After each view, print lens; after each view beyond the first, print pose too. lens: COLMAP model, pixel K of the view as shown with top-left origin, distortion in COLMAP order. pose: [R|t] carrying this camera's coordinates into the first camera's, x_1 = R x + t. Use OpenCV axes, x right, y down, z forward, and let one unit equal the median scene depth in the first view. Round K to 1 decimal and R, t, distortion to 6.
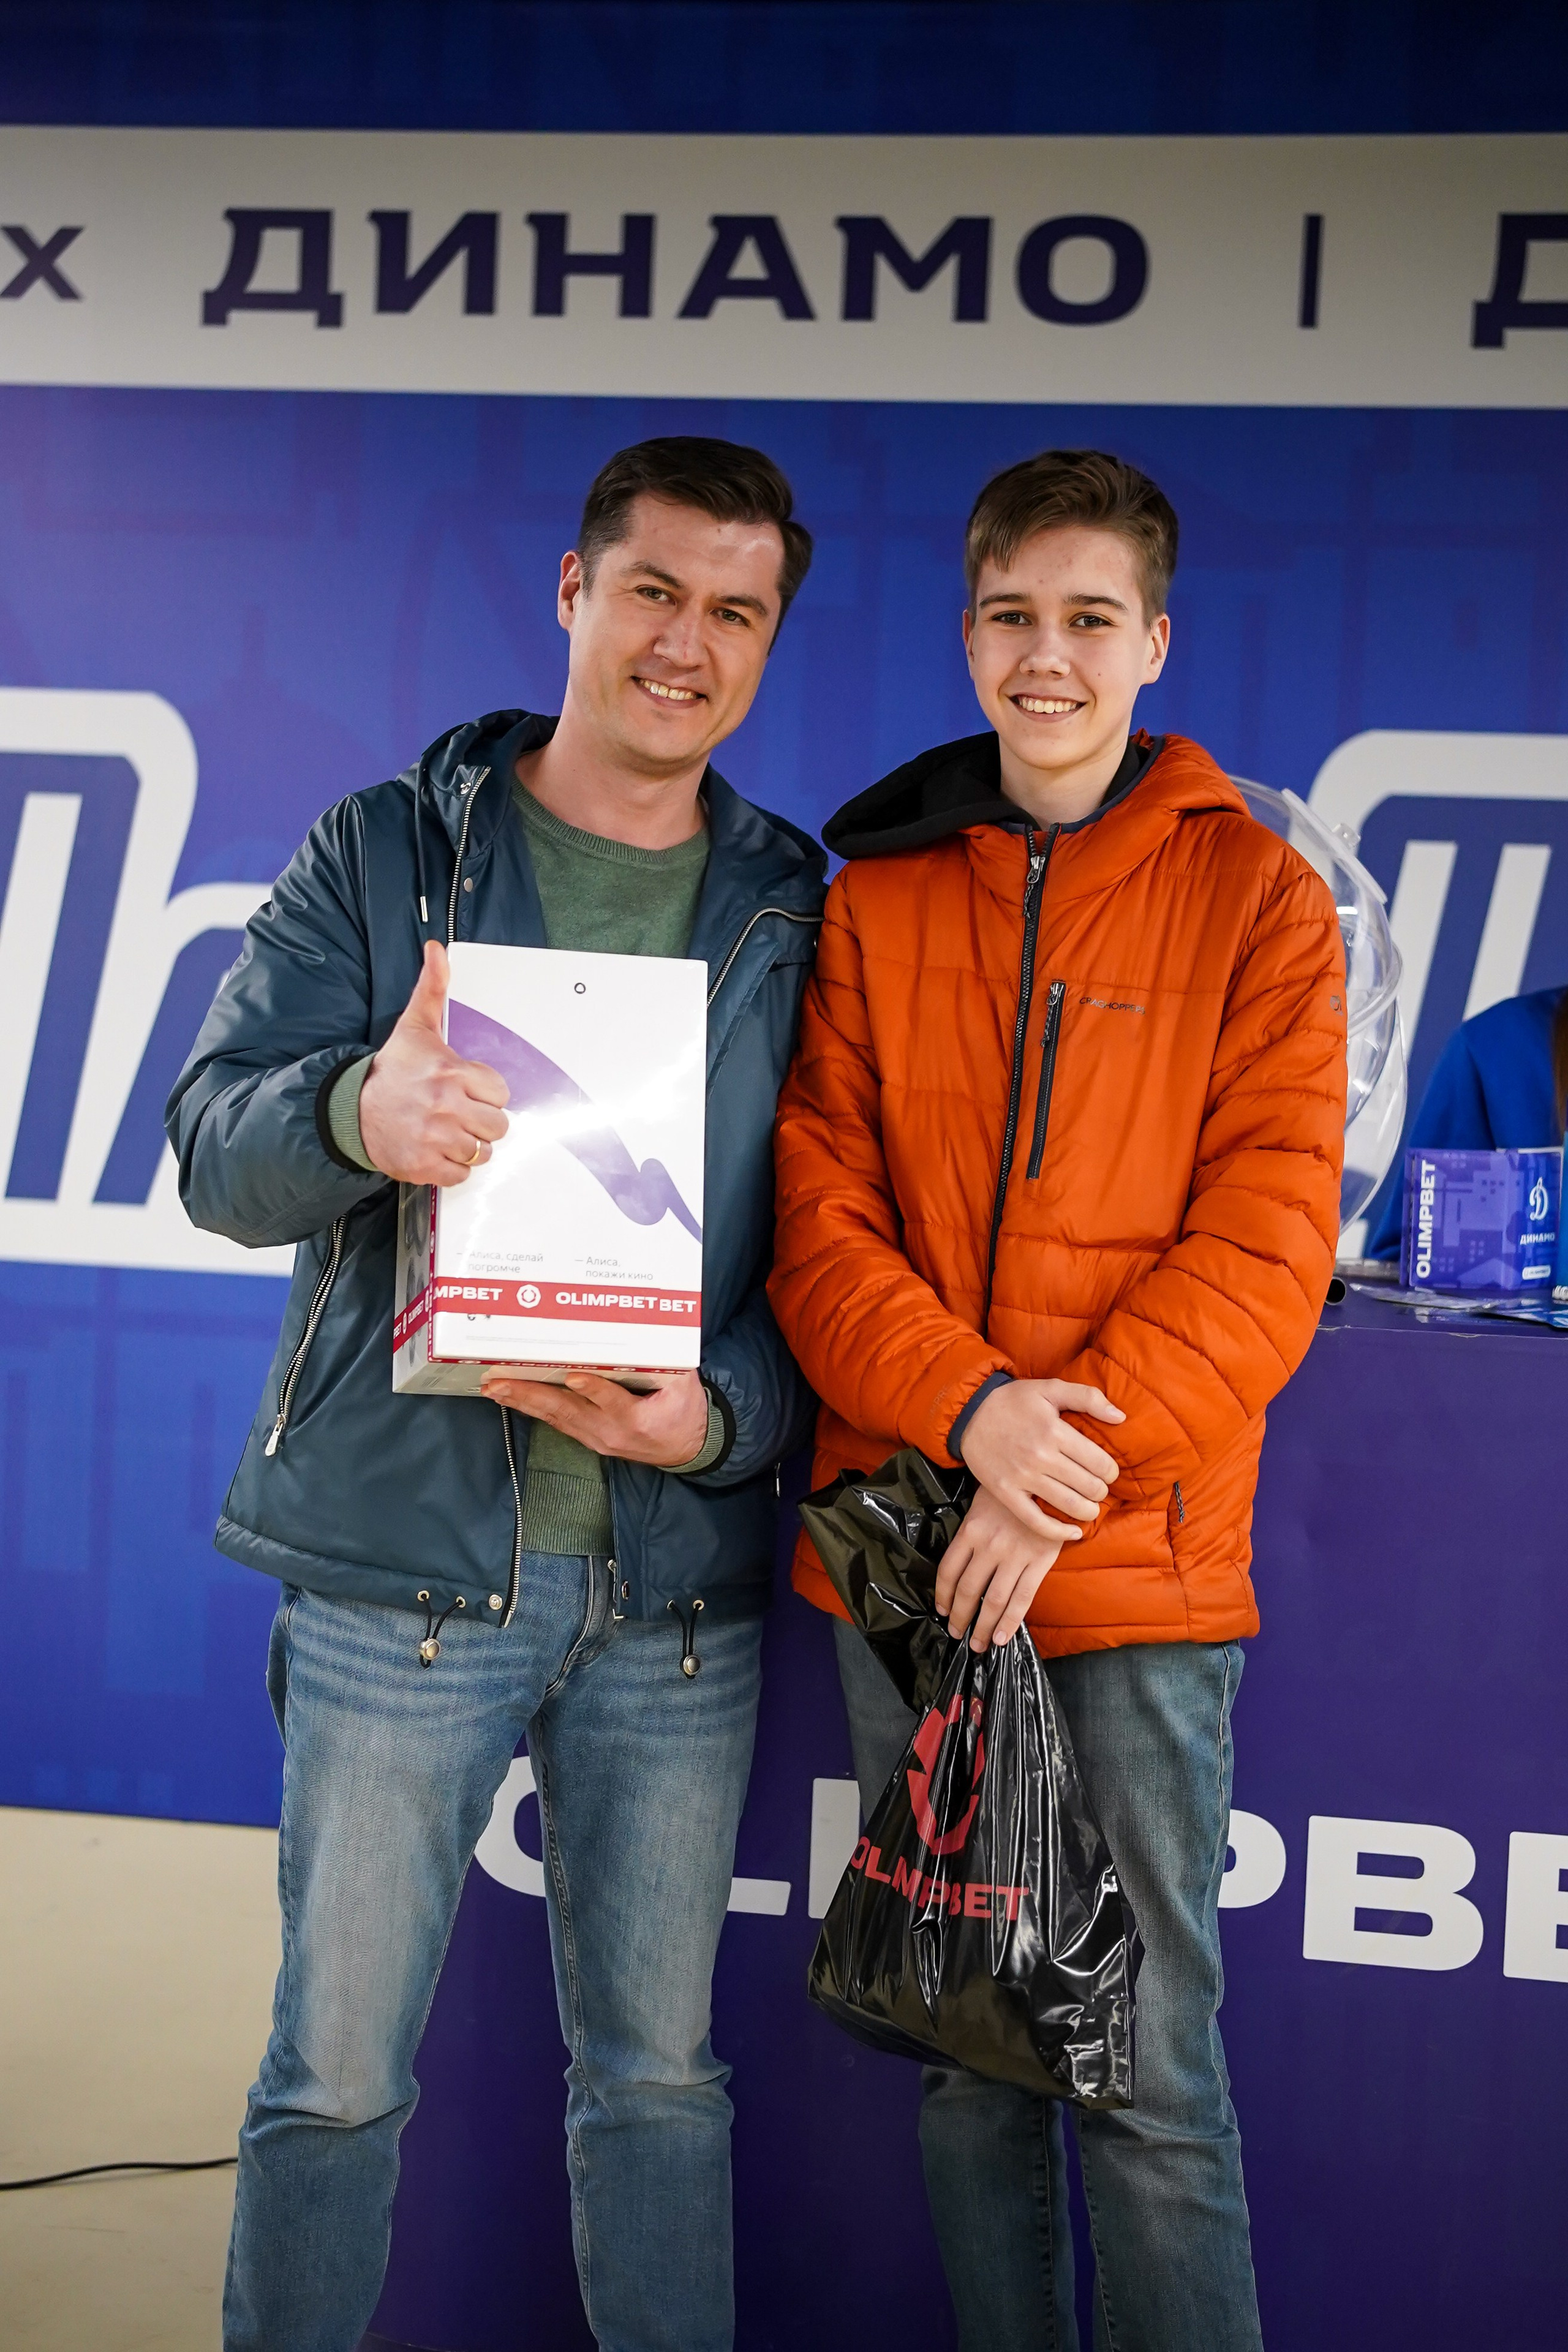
lens RADIAL K [[3601.7, 0, 794.1], [0, 3601.7, 1175.0], [0, 0, 1]] dist [0.056454, 0.000000]
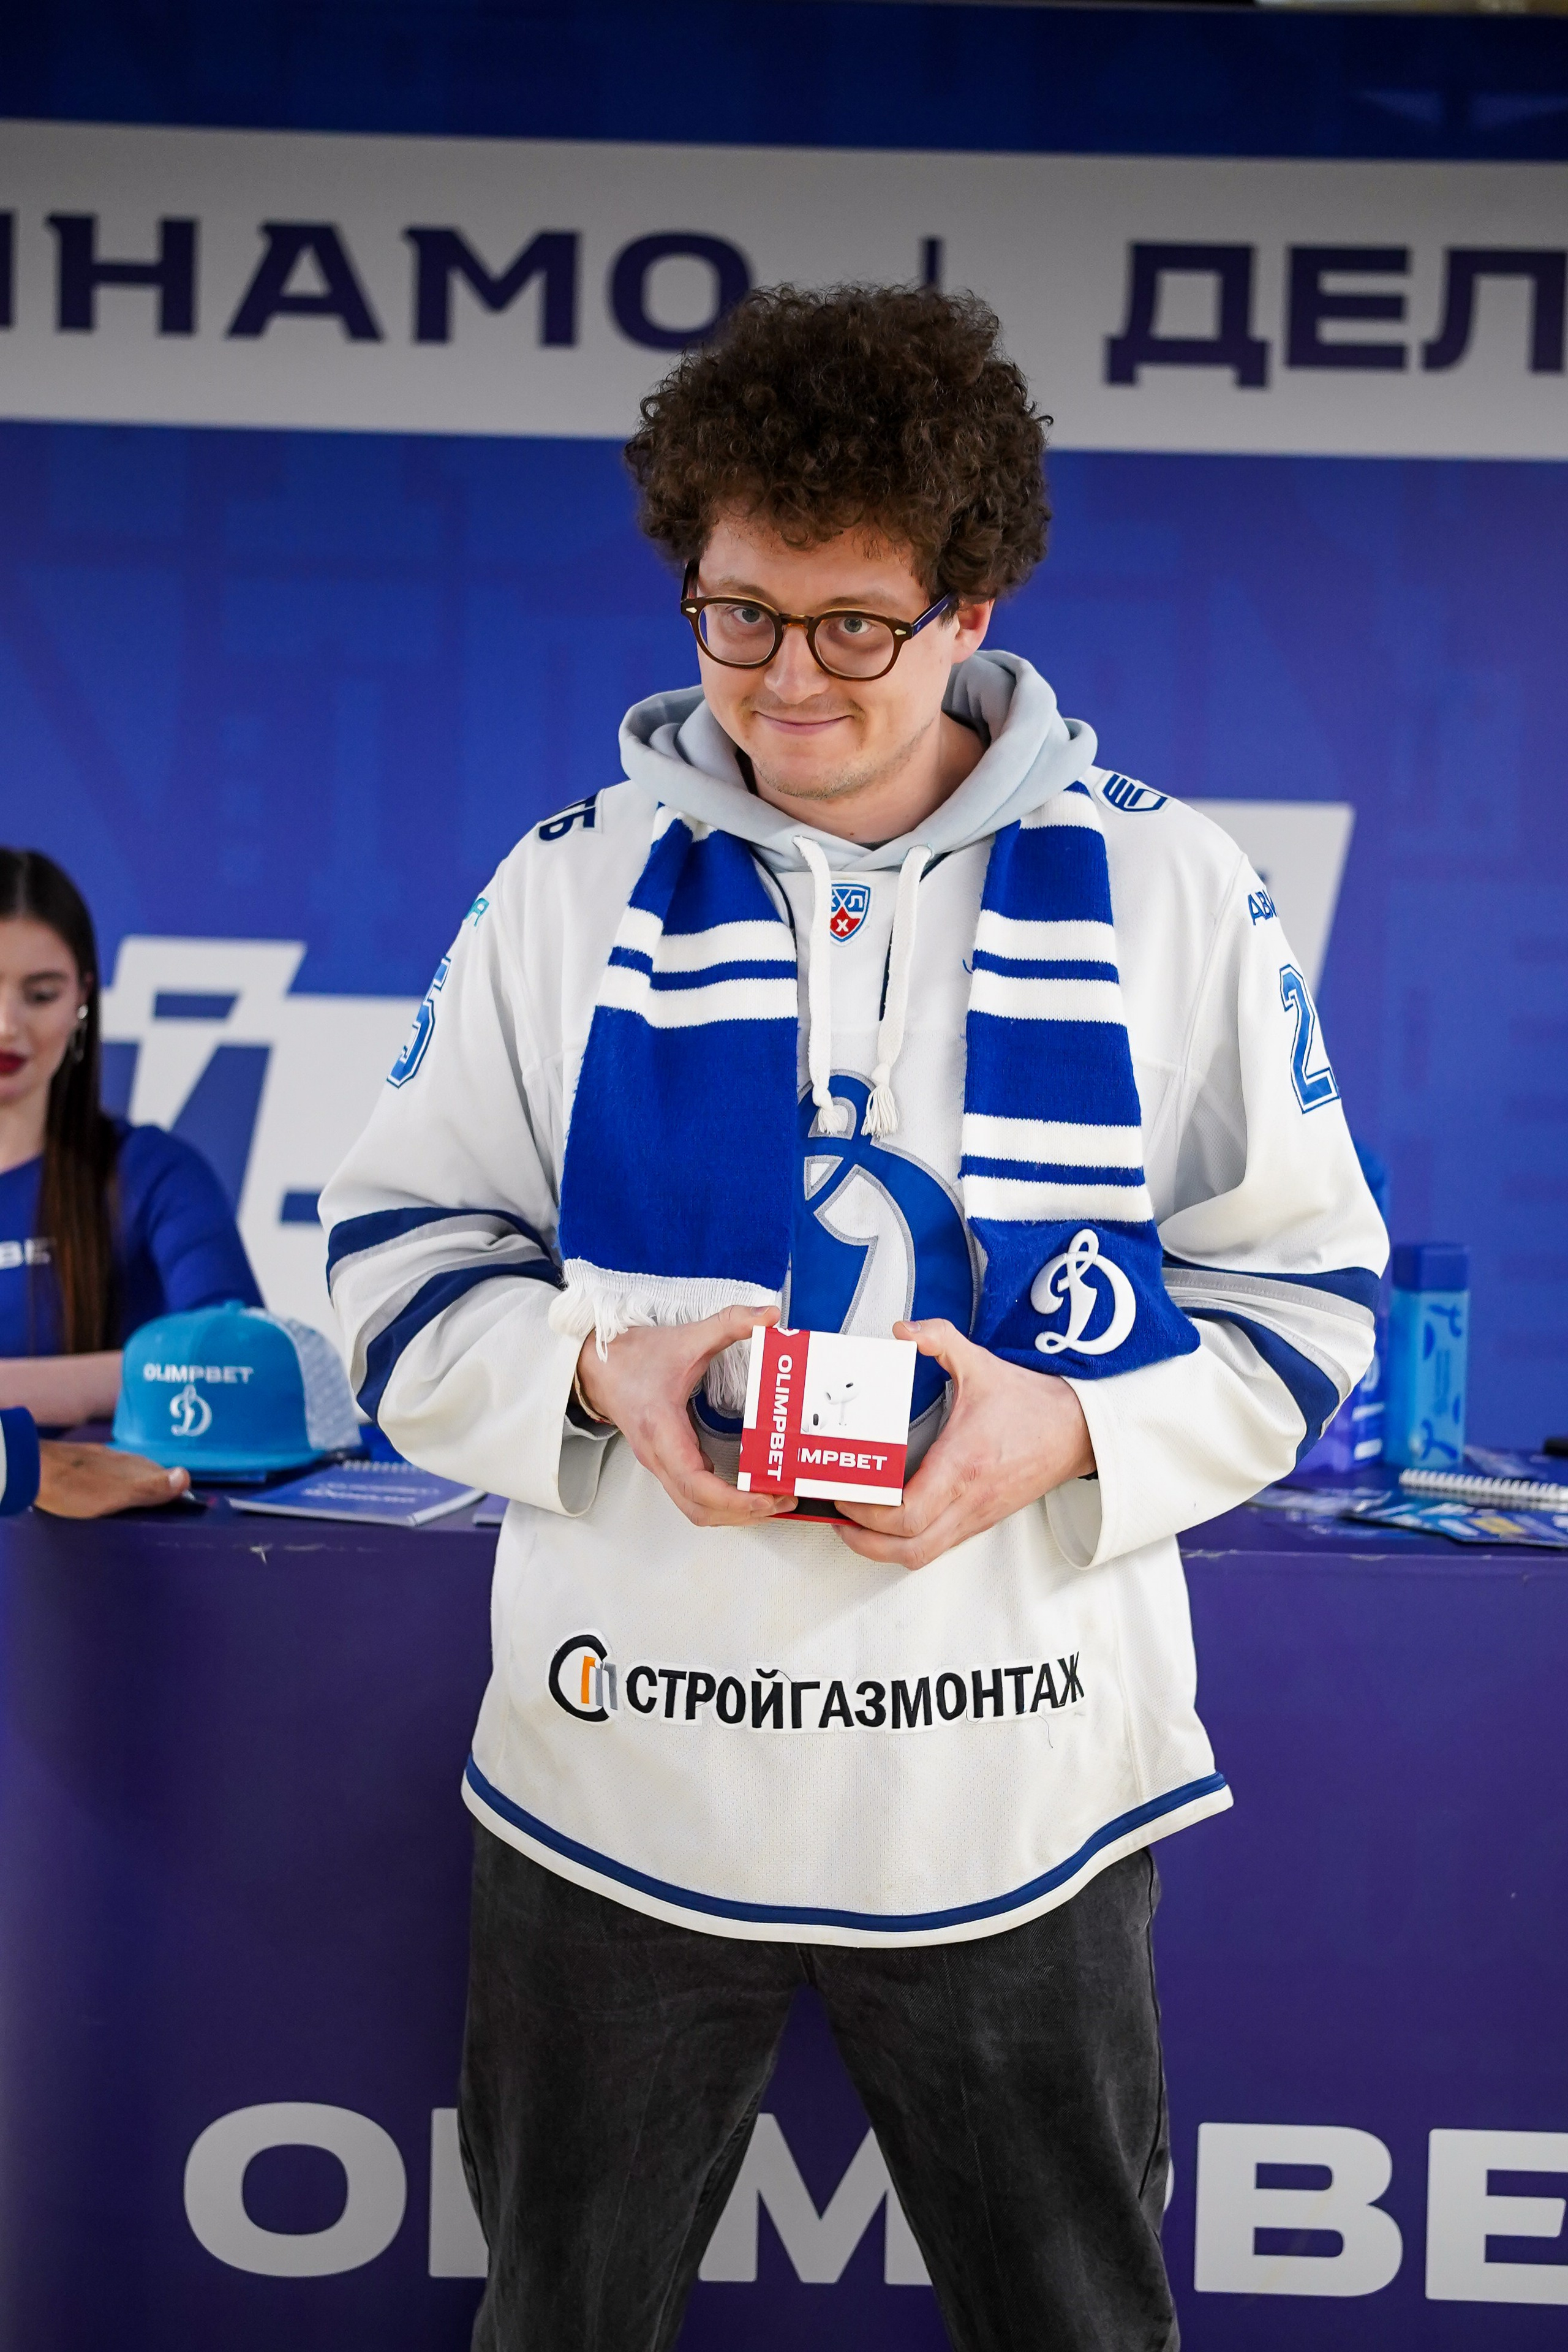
lens RADIAL K [[3601.7, 0, 781.6], [0, 3601.7, 1173.3], [0, 0, 1]] dist [0.056454, 0.000000]
pose [[0.984759, -0.024919, 0.172132, -0.056659], [0.024990, 0.999686, 0.001756, -0.030145], [-0.172122, 0.002572, 0.985072, 0.102852]]
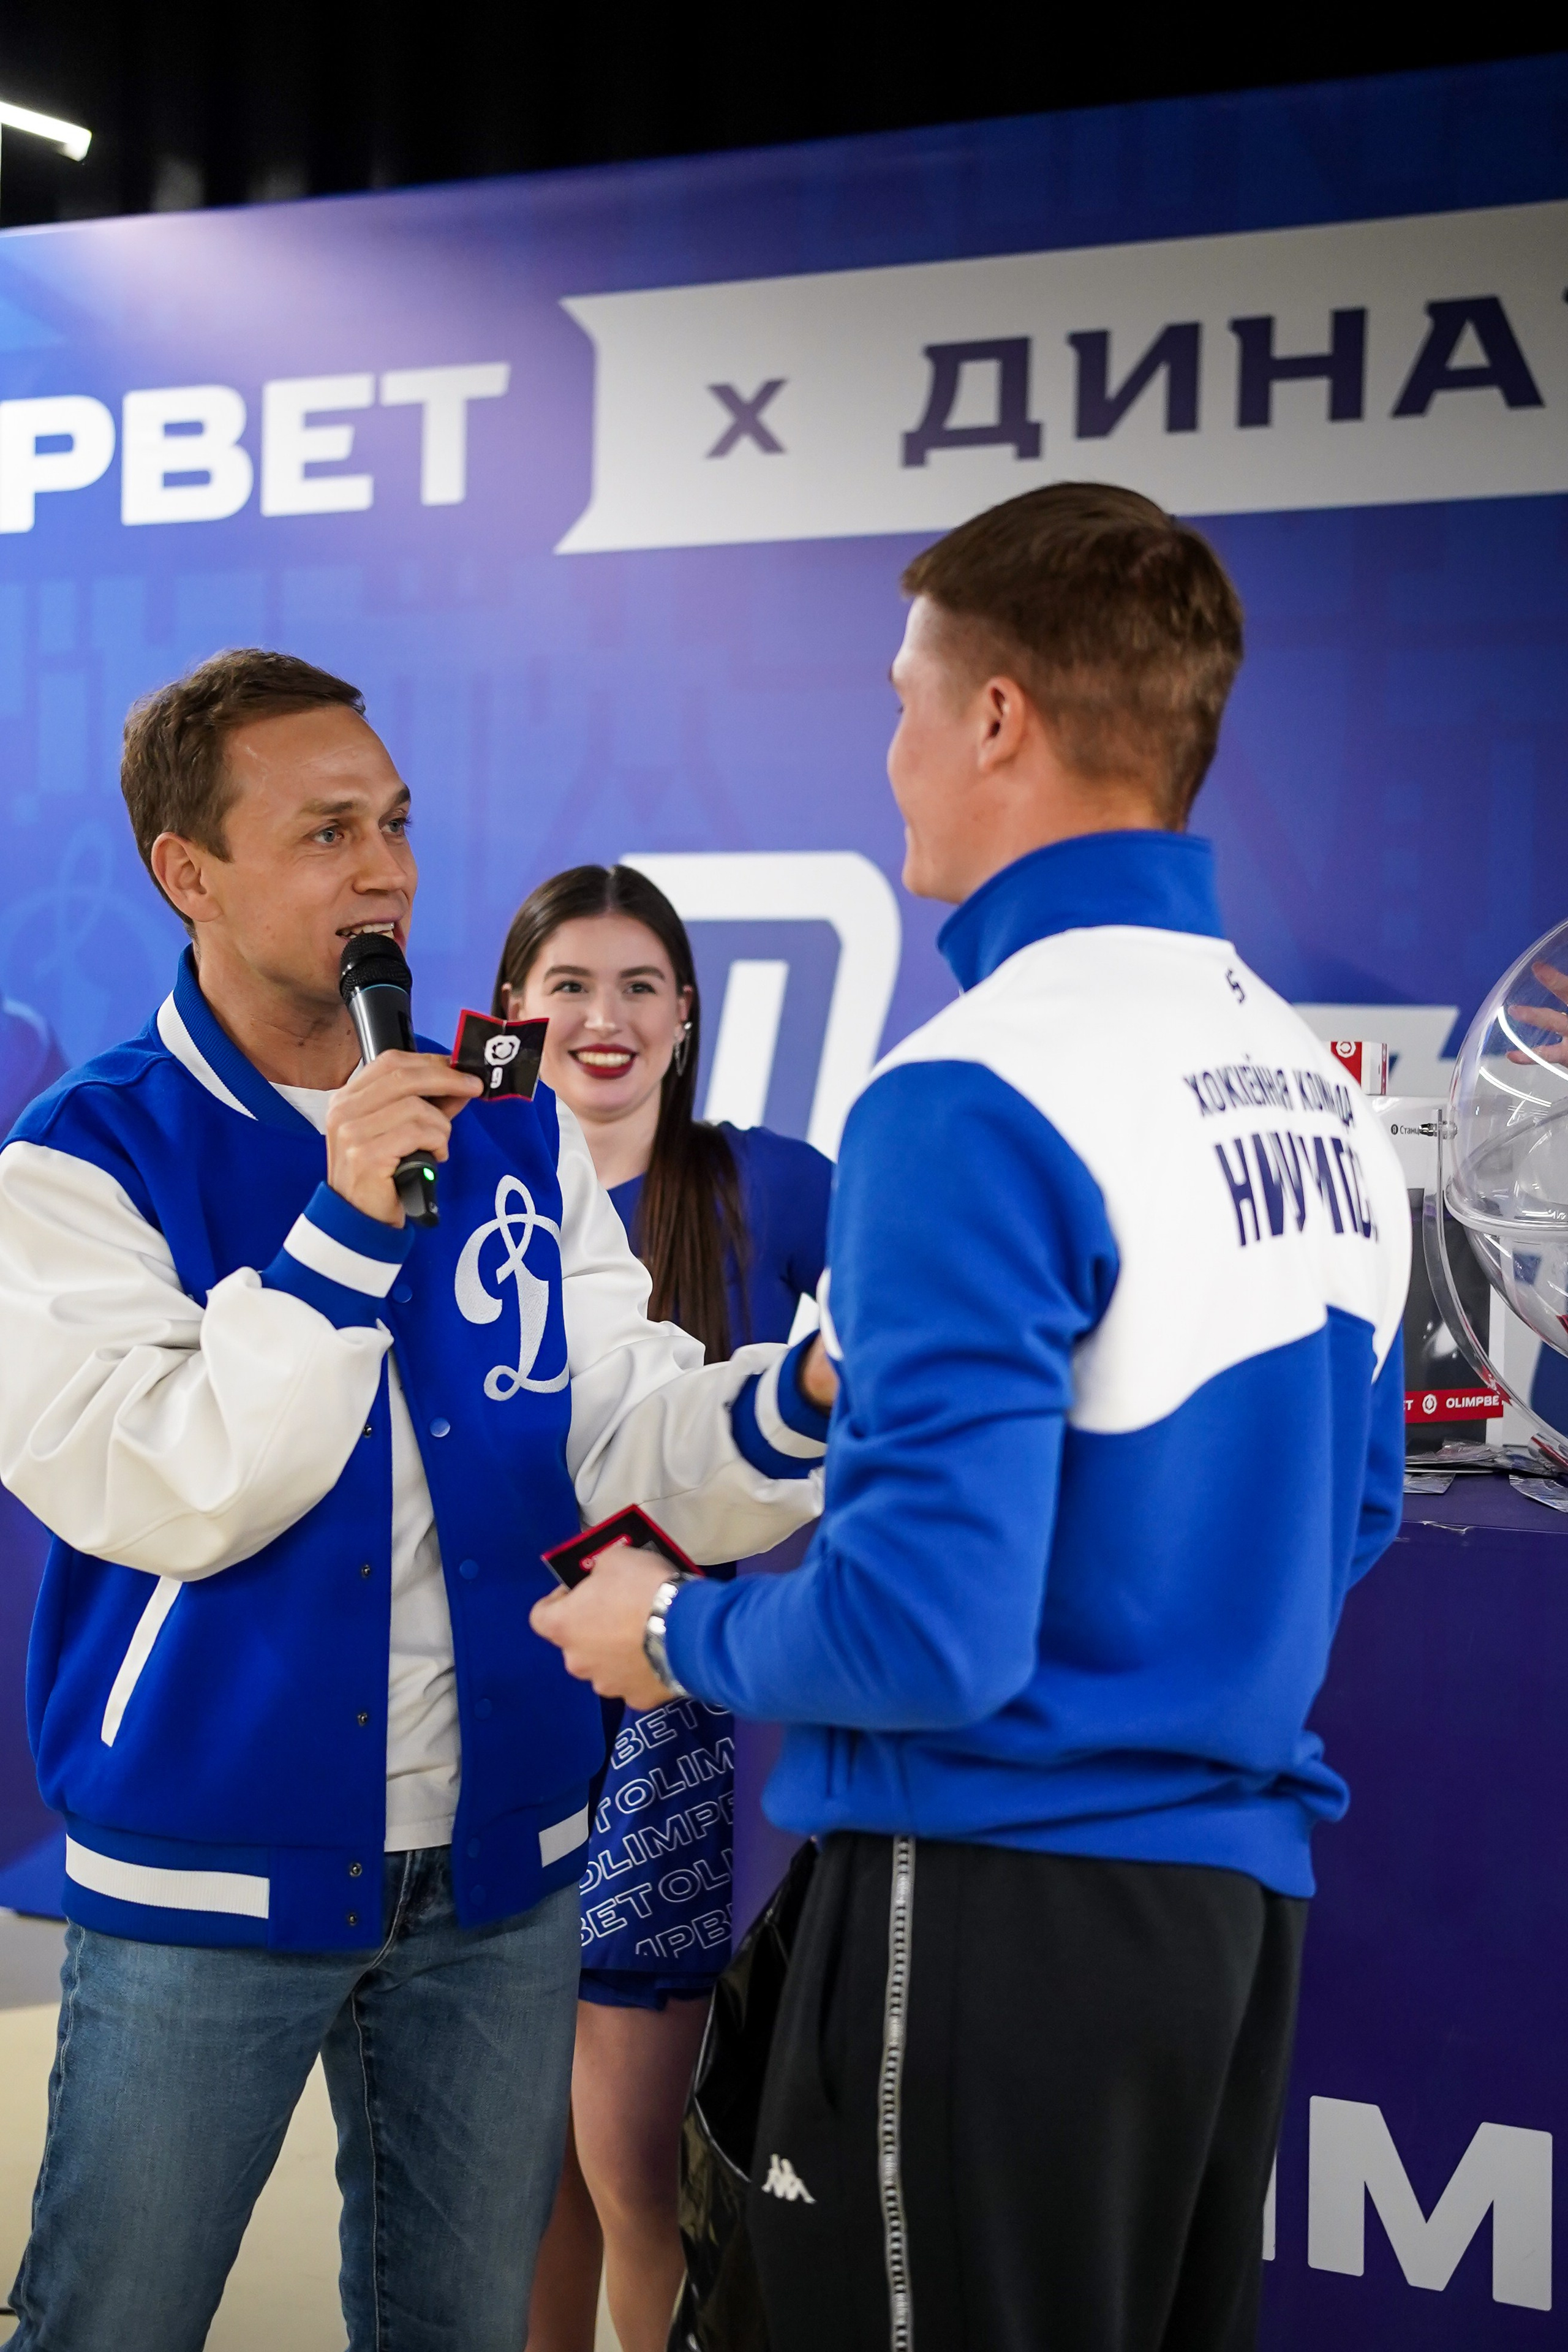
lens RADIAL K [[3601.7, 0, 803.4], [0, 3601.7, 1151.0], [0, 0, 1]] dist [0.056454, 0.000000]
pose [[0.951279, -0.016515, -0.307888, 0.105374], [-0.002331, 0.998151, -0.060745, 0.002884], [0.308322, 0.058503, 0.949481, 0.102410]]
